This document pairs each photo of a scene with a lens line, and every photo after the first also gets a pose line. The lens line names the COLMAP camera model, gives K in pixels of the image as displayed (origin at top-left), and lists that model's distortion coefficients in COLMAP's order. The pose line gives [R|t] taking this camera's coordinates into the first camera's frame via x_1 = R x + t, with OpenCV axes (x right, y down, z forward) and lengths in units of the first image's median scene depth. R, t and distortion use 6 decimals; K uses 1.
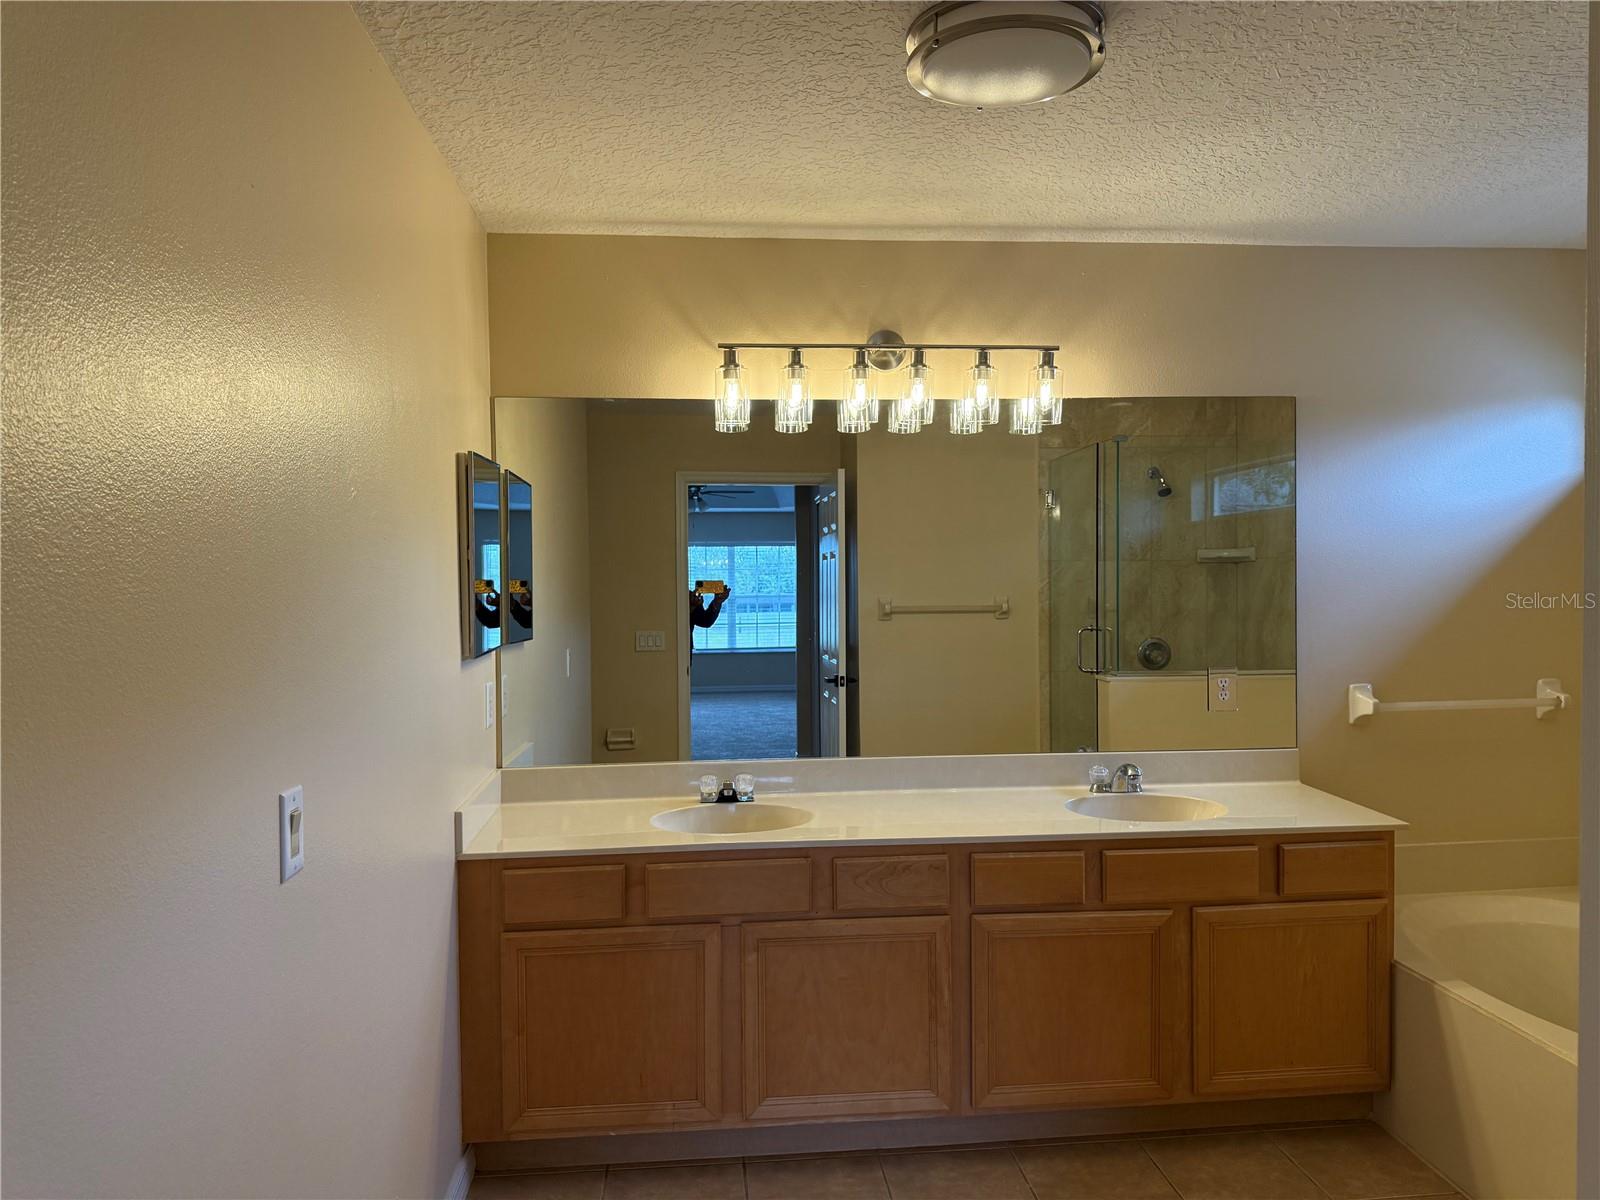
lens RADIAL K [[1116.6, 0, 804.3], [0, 1116.6, 615.0], [0, 0, 1]] dist [0.121324, -0.187657]
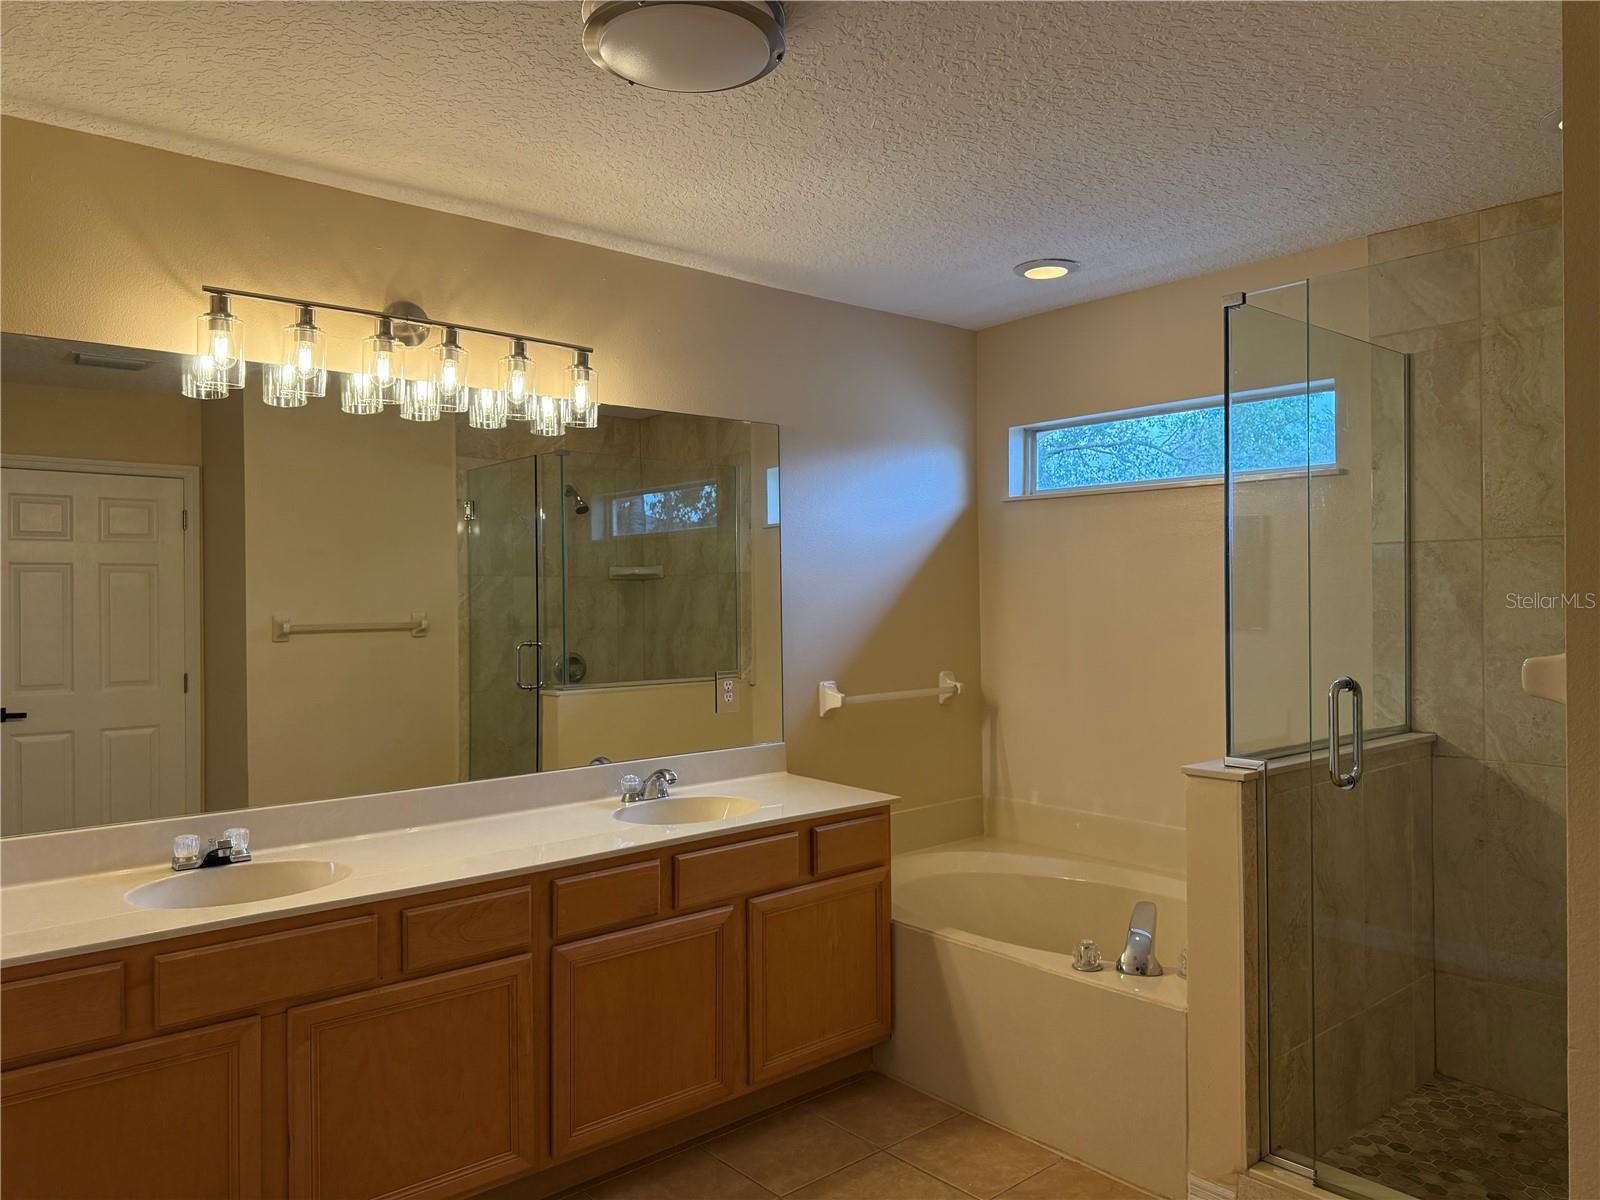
lens RADIAL K [[1121.6, 0, 794.5], [0, 1121.6, 596.4], [0, 0, 1]] dist [0.124176, -0.200011]
pose [[0.815416, 0.002812, 0.578868, -0.200656], [0.020750, 0.999204, -0.034084, 0.014626], [-0.578503, 0.039804, 0.814708, 0.107498]]
